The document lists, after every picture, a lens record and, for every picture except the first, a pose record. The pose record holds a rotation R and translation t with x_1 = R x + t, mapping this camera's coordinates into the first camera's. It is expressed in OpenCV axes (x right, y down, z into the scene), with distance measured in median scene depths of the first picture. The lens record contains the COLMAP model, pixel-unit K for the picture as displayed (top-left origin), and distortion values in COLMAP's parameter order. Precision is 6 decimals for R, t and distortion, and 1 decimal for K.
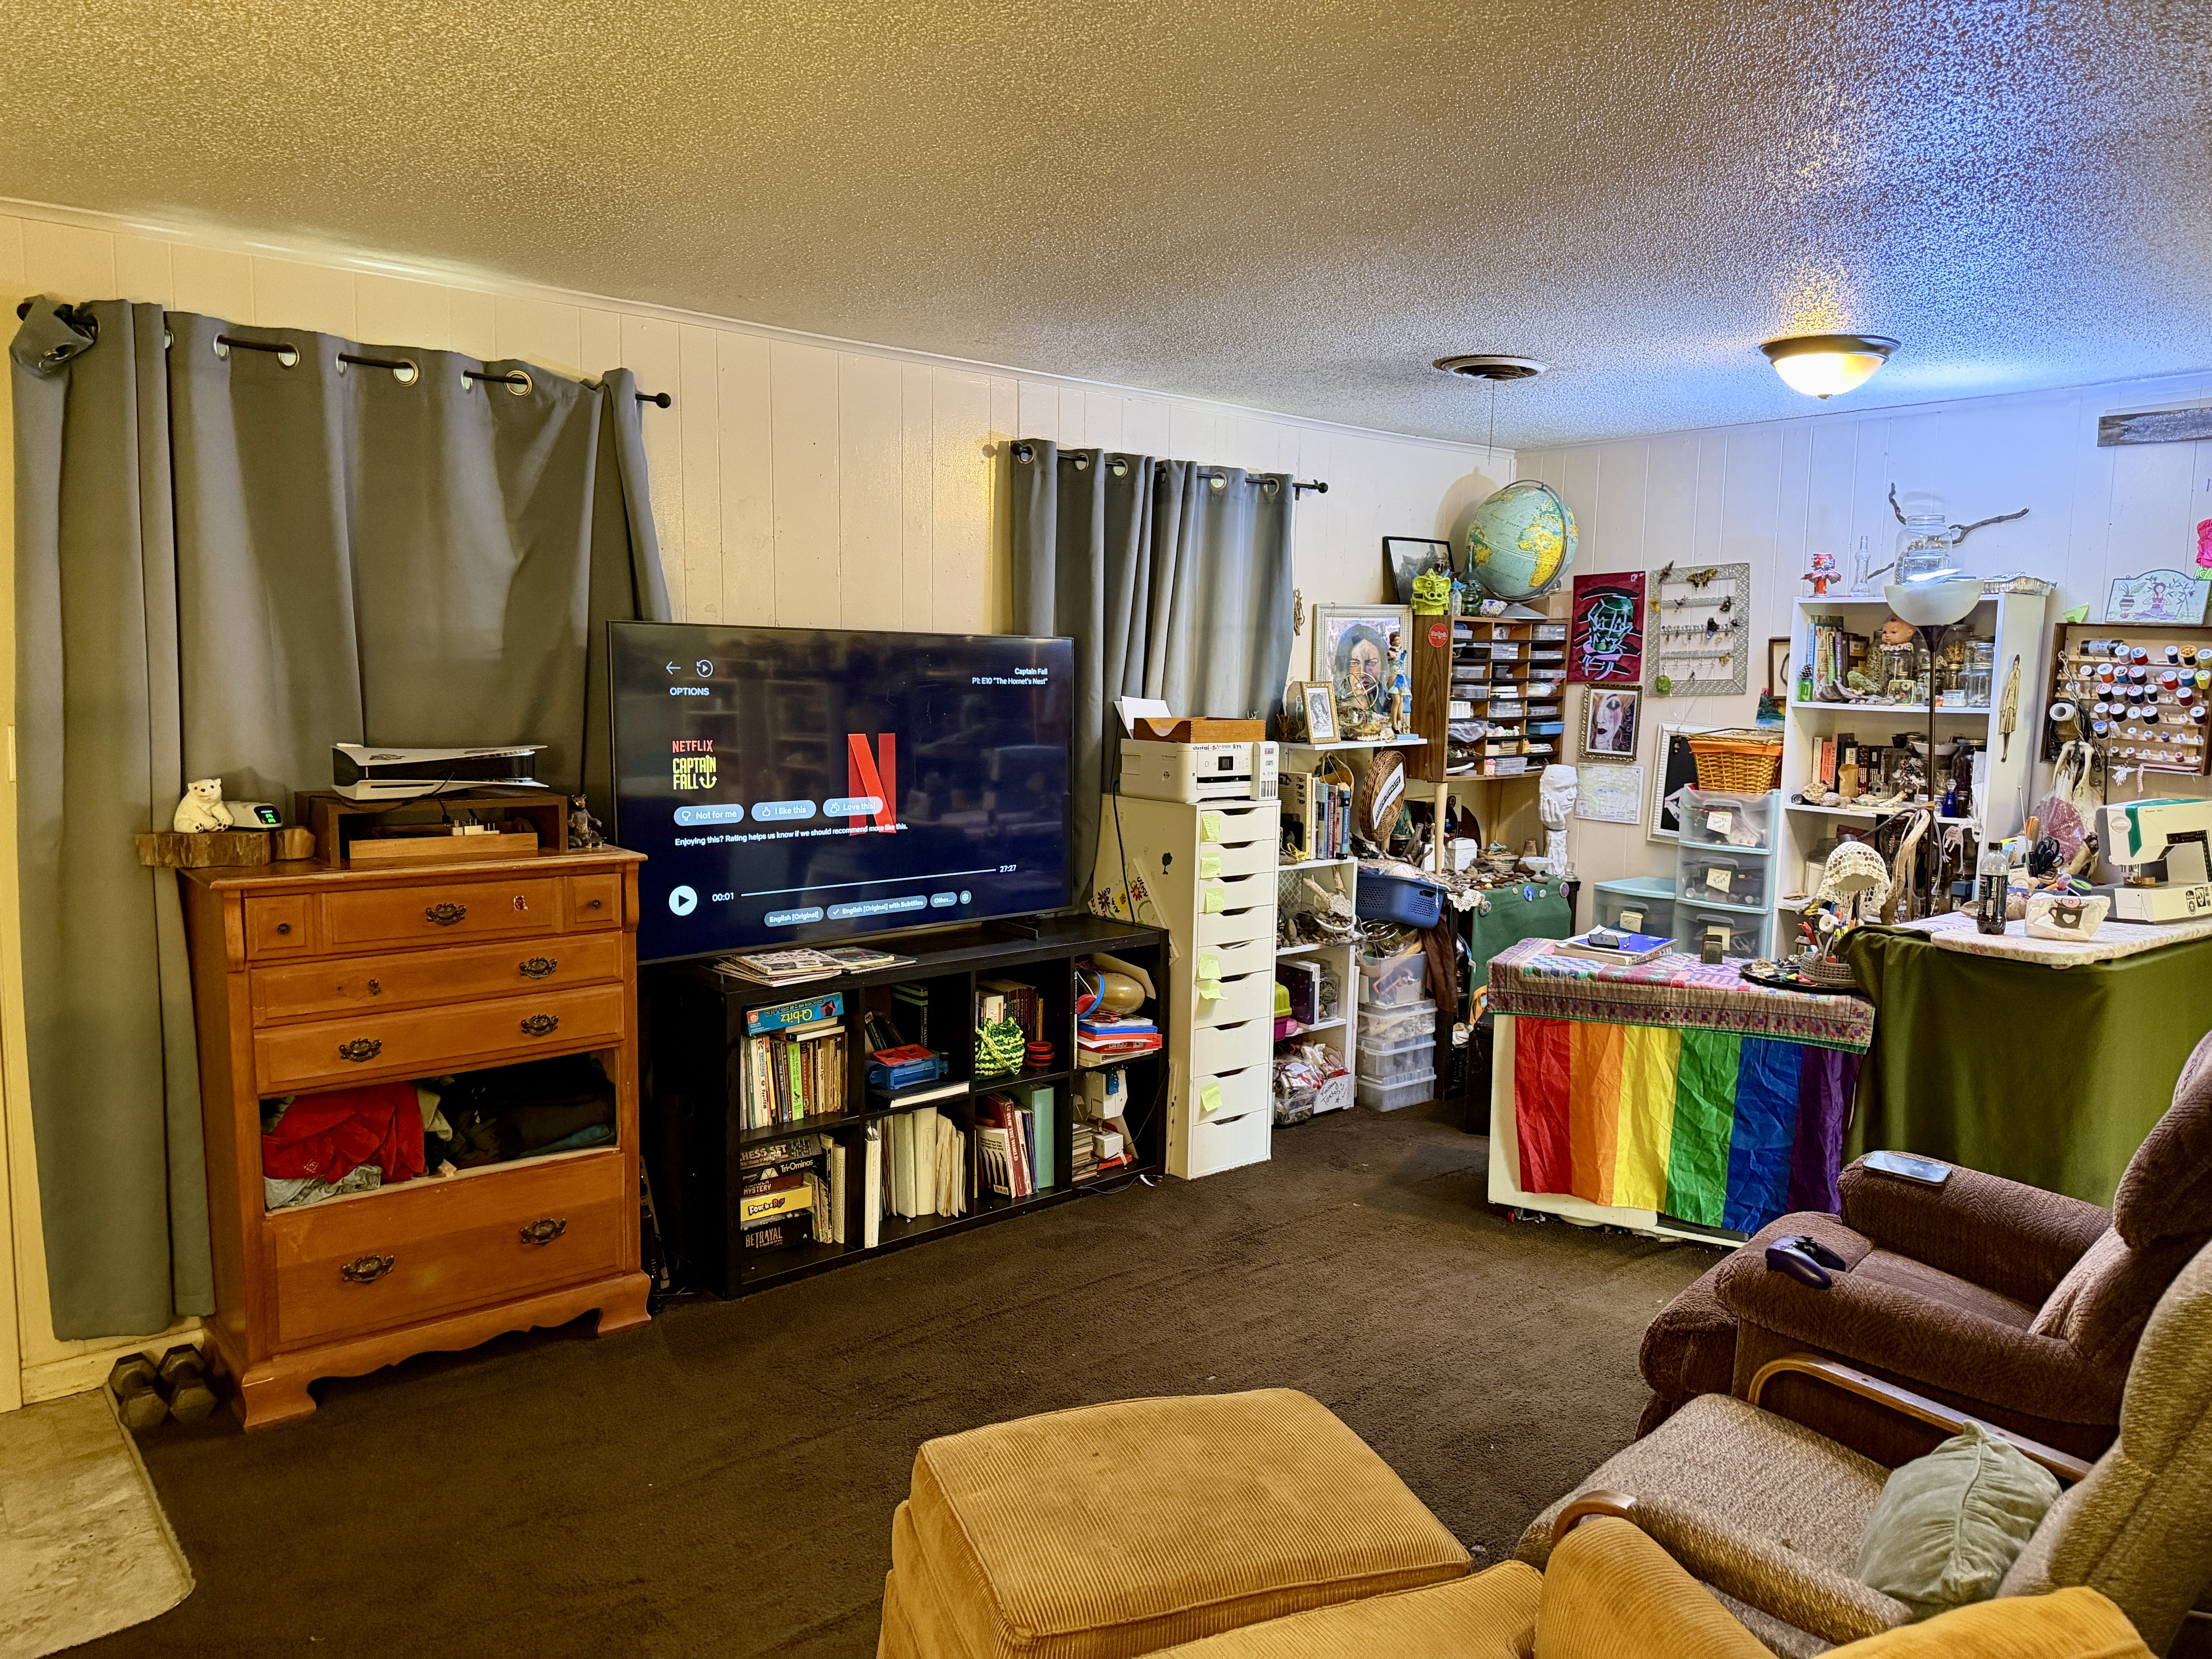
lens RADIAL K [[1522.5, 0, 1106.0], [0, 1522.5, 829.5], [0, 0, 1]] dist [0.140002, -0.216580]
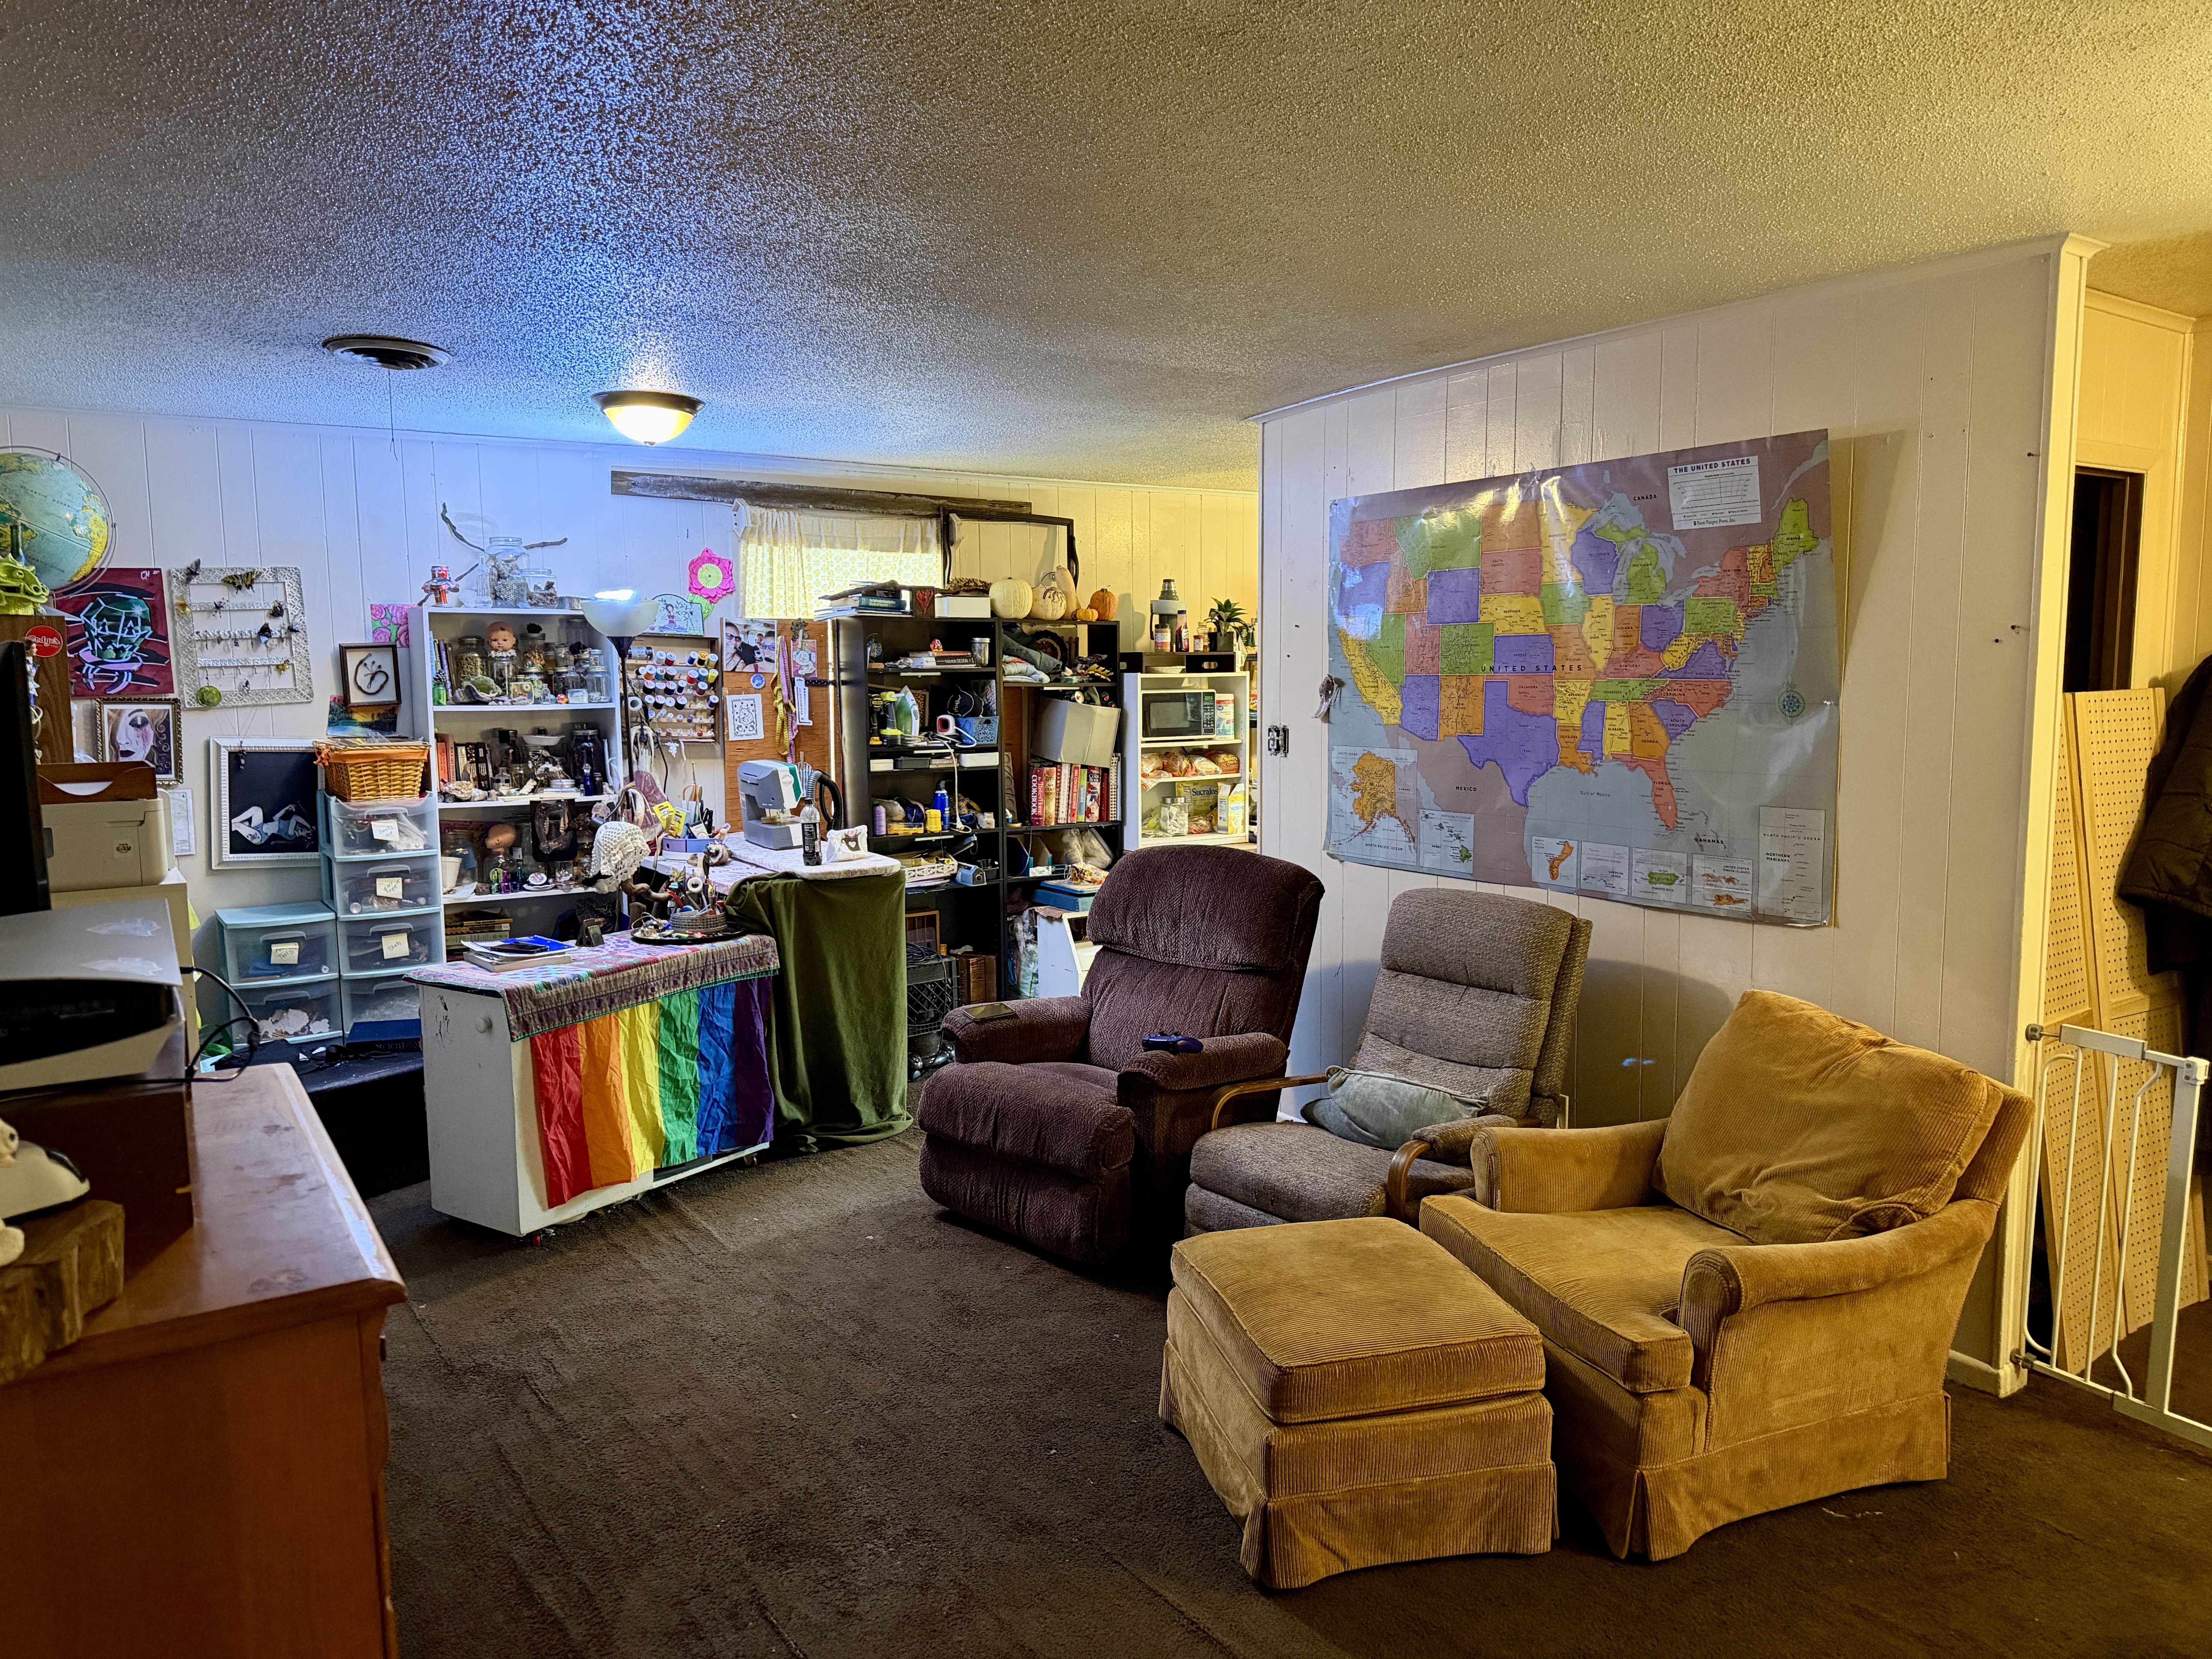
lens RADIAL K [[1522.5, 0, 1106.0], [0, 1522.5, 829.5], [0, 0, 1]] dist [0.140002, -0.216580]
pose [[0.116066, -0.126487, 0.985155, -0.599360], [0.118868, 0.986498, 0.112655, -0.070637], [-0.986103, 0.104028, 0.129535, 0.465723]]
